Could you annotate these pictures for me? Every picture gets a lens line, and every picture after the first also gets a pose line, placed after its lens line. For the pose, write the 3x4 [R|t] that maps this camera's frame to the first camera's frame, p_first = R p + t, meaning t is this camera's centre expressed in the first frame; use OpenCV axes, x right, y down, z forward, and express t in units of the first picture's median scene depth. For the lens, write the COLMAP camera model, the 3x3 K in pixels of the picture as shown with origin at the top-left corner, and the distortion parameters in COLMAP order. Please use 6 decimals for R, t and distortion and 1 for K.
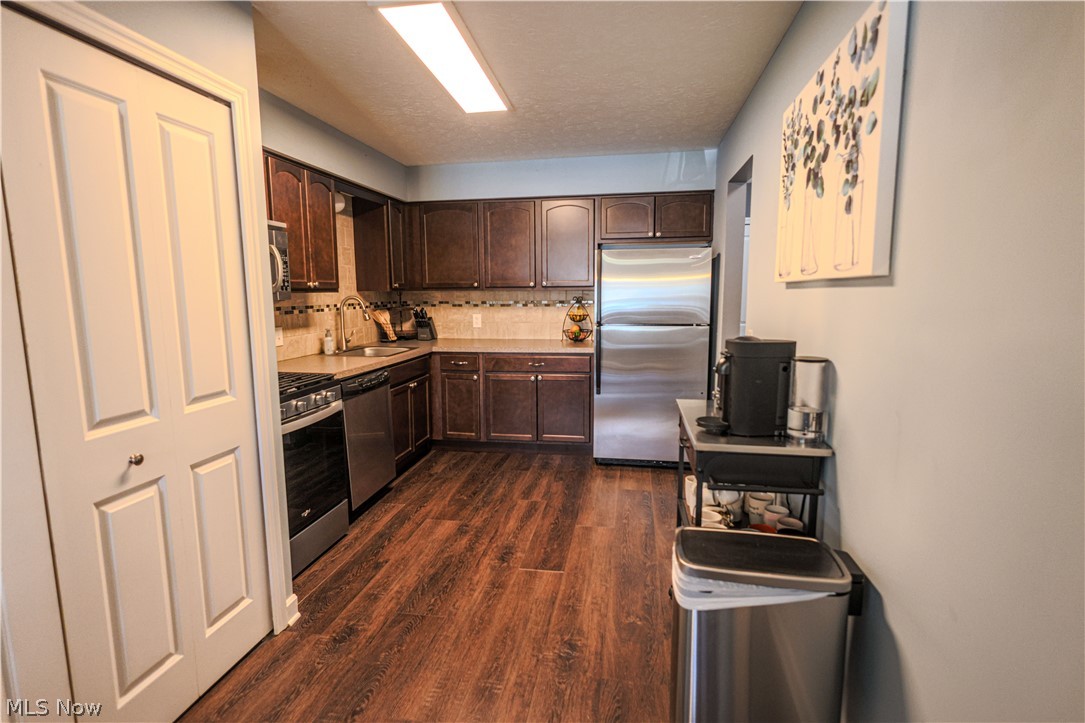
lens RADIAL K [[531.5, 0, 544.2], [0, 531.5, 361.5], [0, 0, 1]] dist [0.003280, 0.001117]
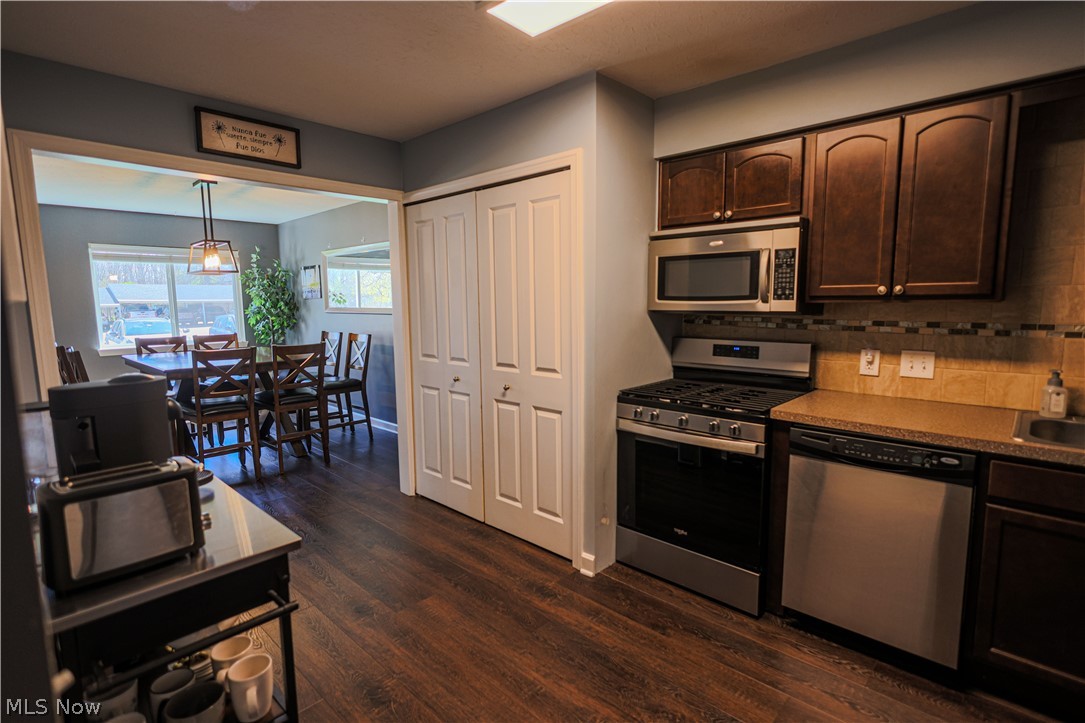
lens RADIAL K [[531.5, 0, 542.1], [0, 531.5, 361.5], [0, 0, 1]] dist [0.003280, 0.001117]
pose [[-0.556962, 0.107897, -0.823500, 0.276970], [-0.097562, 0.976161, 0.193883, -0.109293], [0.824788, 0.188328, -0.533158, 0.767321]]
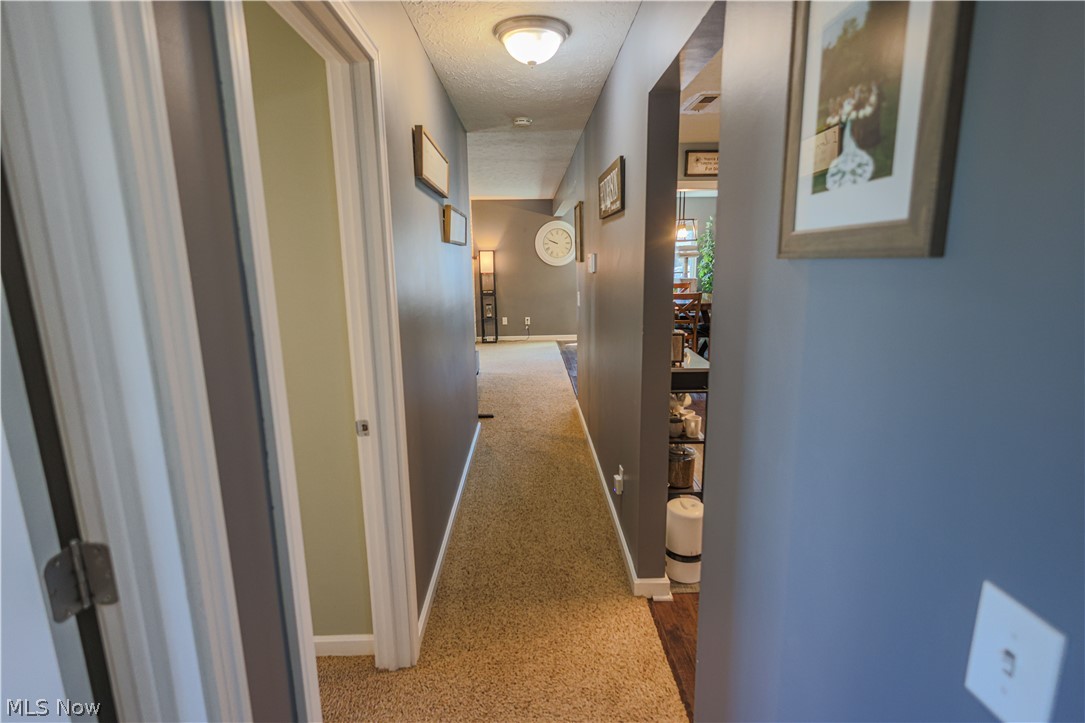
lens RADIAL K [[531.5, 0, 549.9], [0, 531.5, 364.9], [0, 0, 1]] dist [0.003280, 0.001117]
pose [[-0.977747, 0.060811, -0.200779, 0.459584], [-0.008976, 0.944063, 0.329644, -0.178887], [0.209594, 0.324111, -0.922509, 1.101604]]
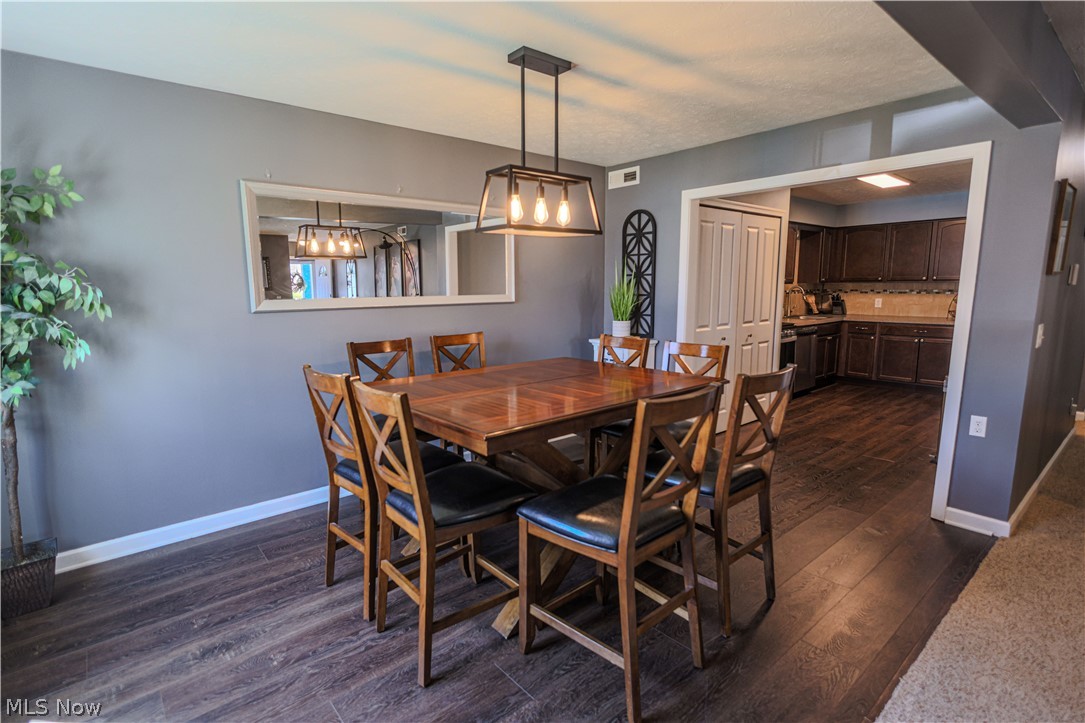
lens RADIAL K [[531.5, 0, 539.4], [0, 531.5, 362.5], [0, 0, 1]] dist [0.003280, 0.001117]
pose [[0.766283, 0.095805, -0.635320, 0.124885], [-0.082876, 0.995298, 0.050130, 0.106480], [0.637136, 0.014239, 0.770620, -0.854197]]
